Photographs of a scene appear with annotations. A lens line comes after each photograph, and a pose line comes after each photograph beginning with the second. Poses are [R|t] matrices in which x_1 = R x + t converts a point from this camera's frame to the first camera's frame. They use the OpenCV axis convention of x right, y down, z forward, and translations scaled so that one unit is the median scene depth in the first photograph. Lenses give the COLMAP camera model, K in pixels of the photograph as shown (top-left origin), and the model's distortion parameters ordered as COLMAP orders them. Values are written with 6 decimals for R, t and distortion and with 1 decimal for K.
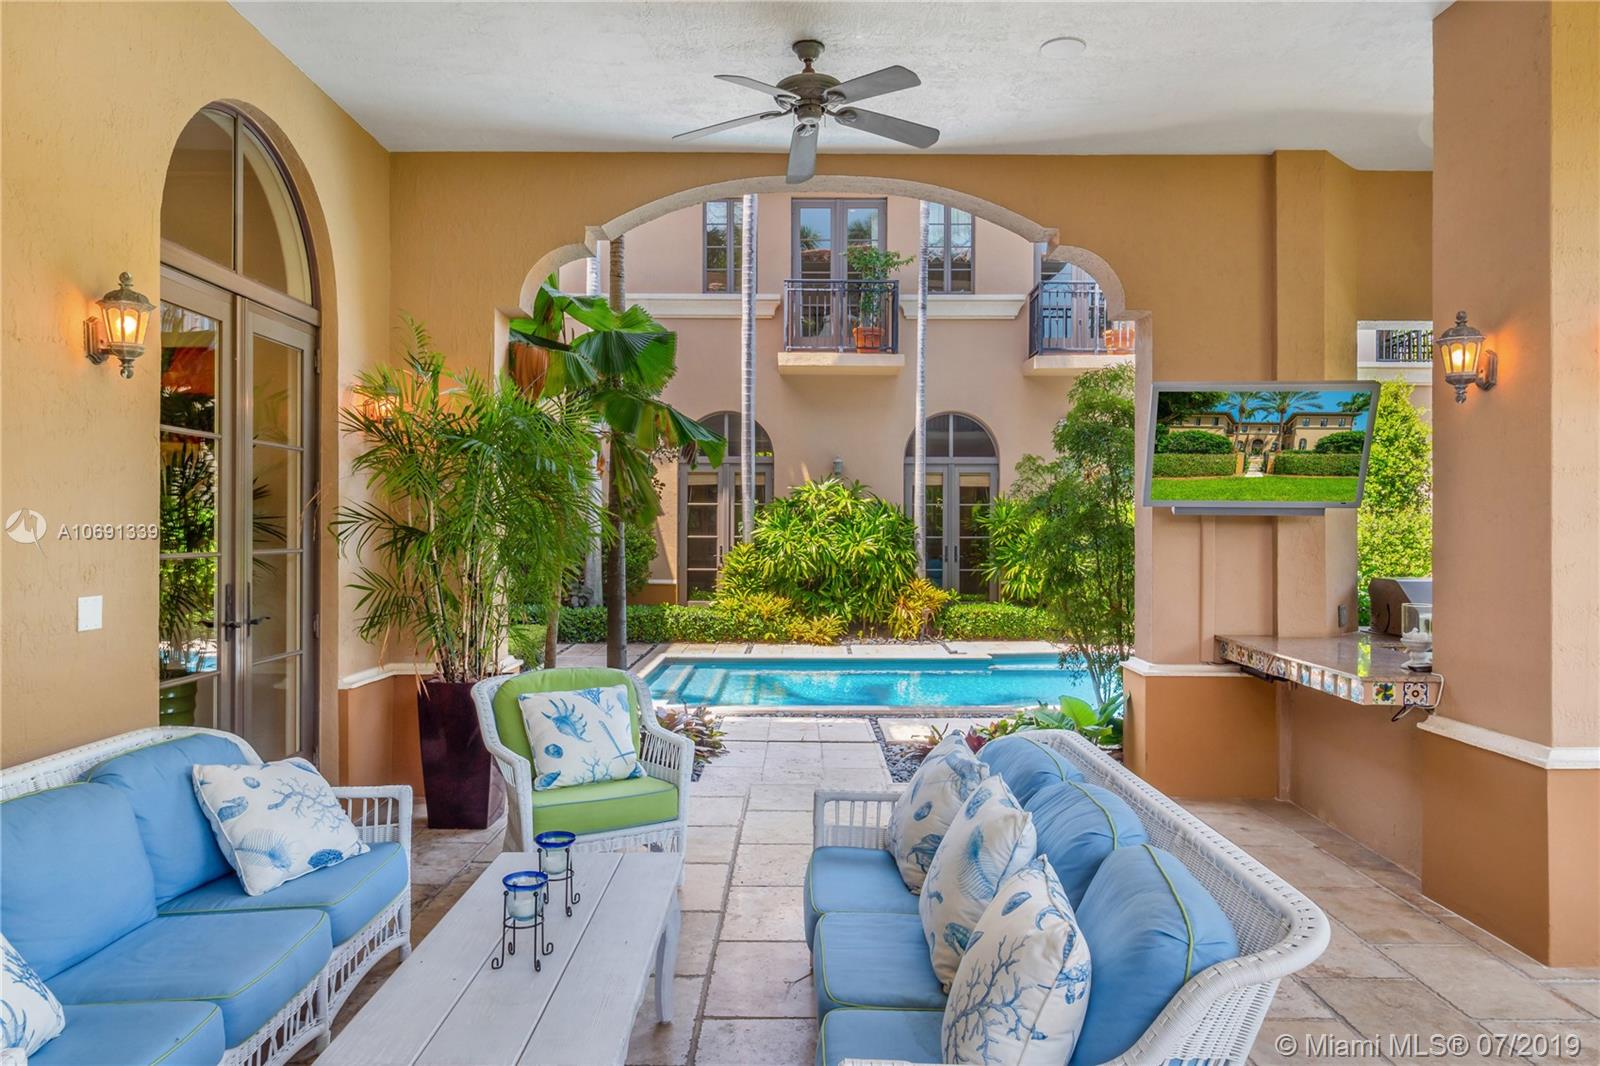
lens RADIAL K [[1037.2, 0, 796.3], [0, 1037.2, 524.6], [0, 0, 1]] dist [0.016701, 0.000511]
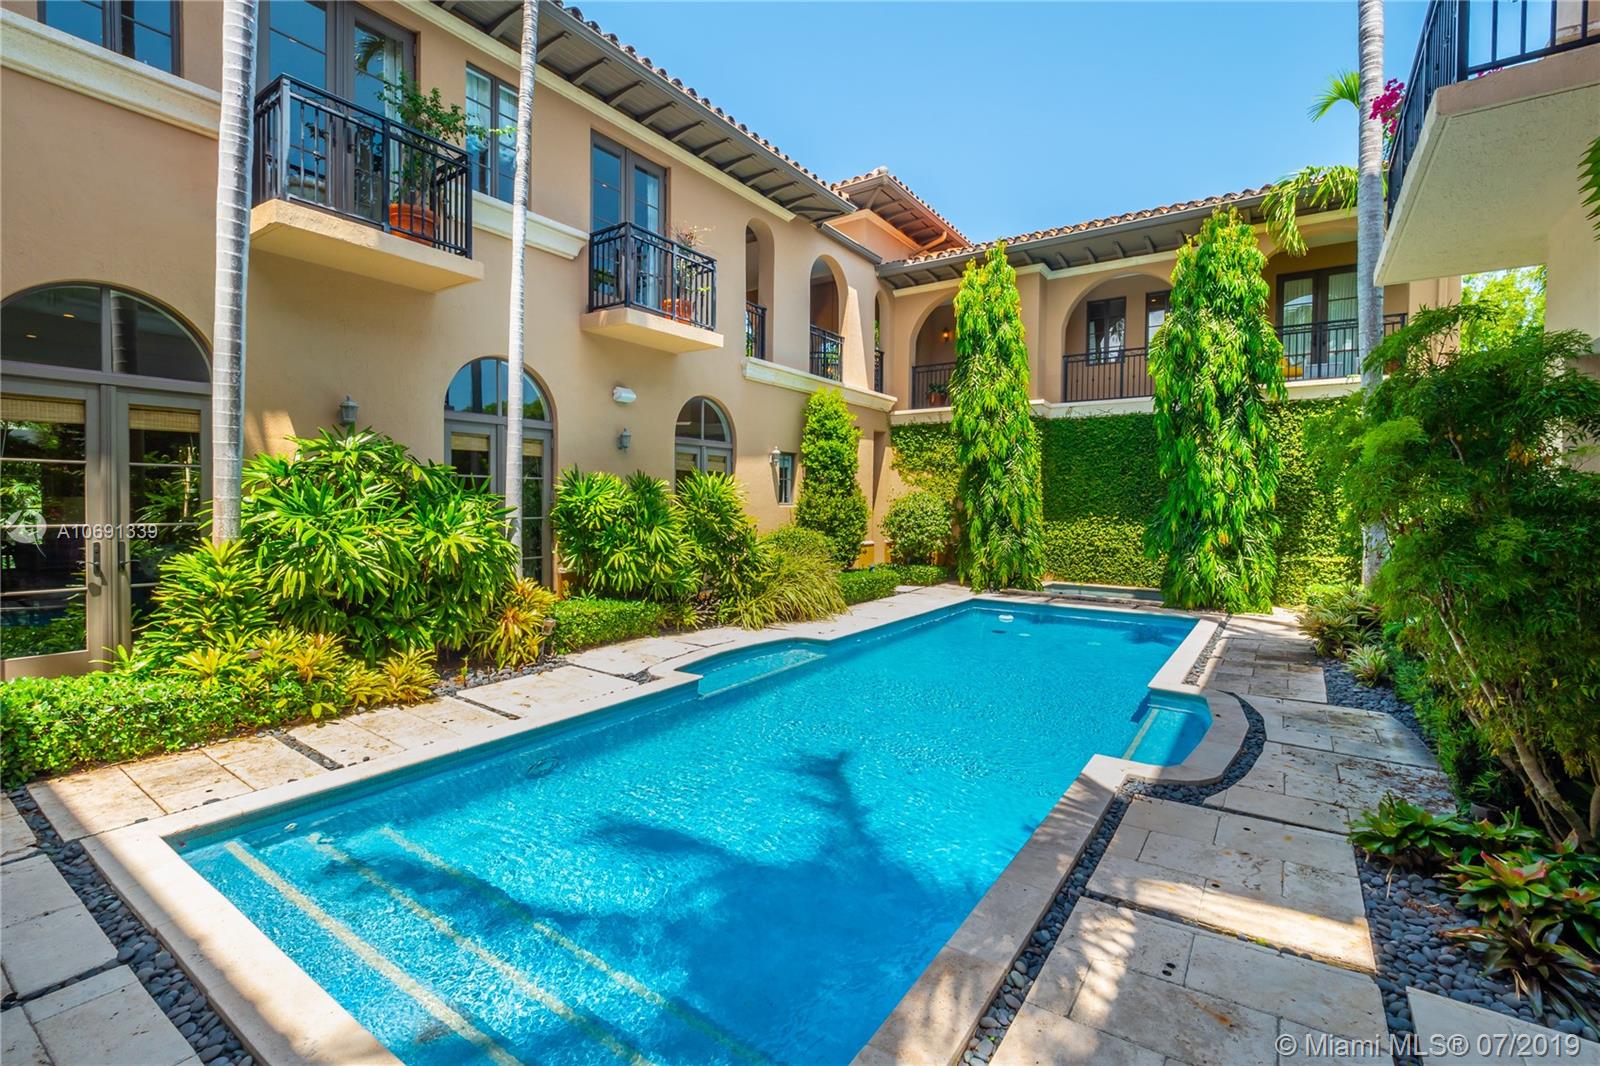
lens RADIAL K [[685.3, 0, 745.6], [0, 685.3, 525.6], [0, 0, 1]] dist [-0.012681, -0.000064]
pose [[0.572134, -0.027347, 0.819704, -0.185969], [-0.007456, 0.999229, 0.038540, -0.004538], [-0.820126, -0.028162, 0.571489, 0.607290]]
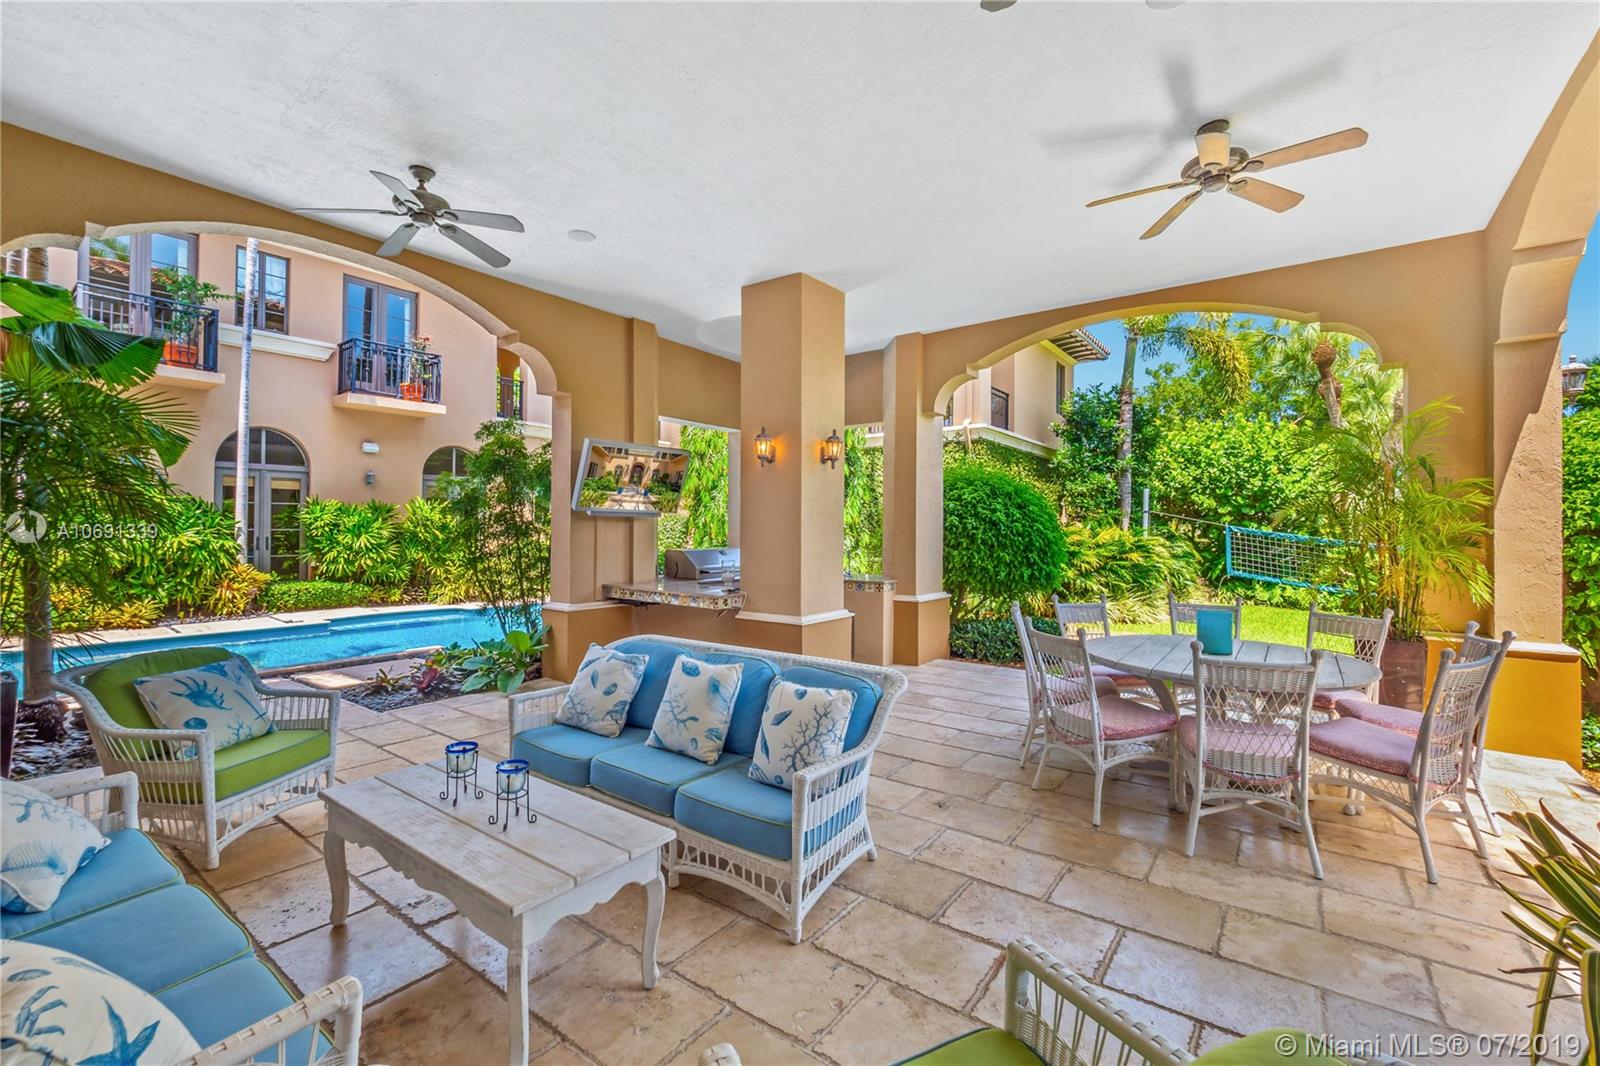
lens RADIAL K [[685.3, 0, 794.8], [0, 685.3, 524.9], [0, 0, 1]] dist [-0.012681, -0.000064]
pose [[0.593692, 0.004830, 0.804678, -0.135799], [-0.008627, 0.999963, 0.000363, 0.001014], [-0.804646, -0.007158, 0.593712, 0.022169]]
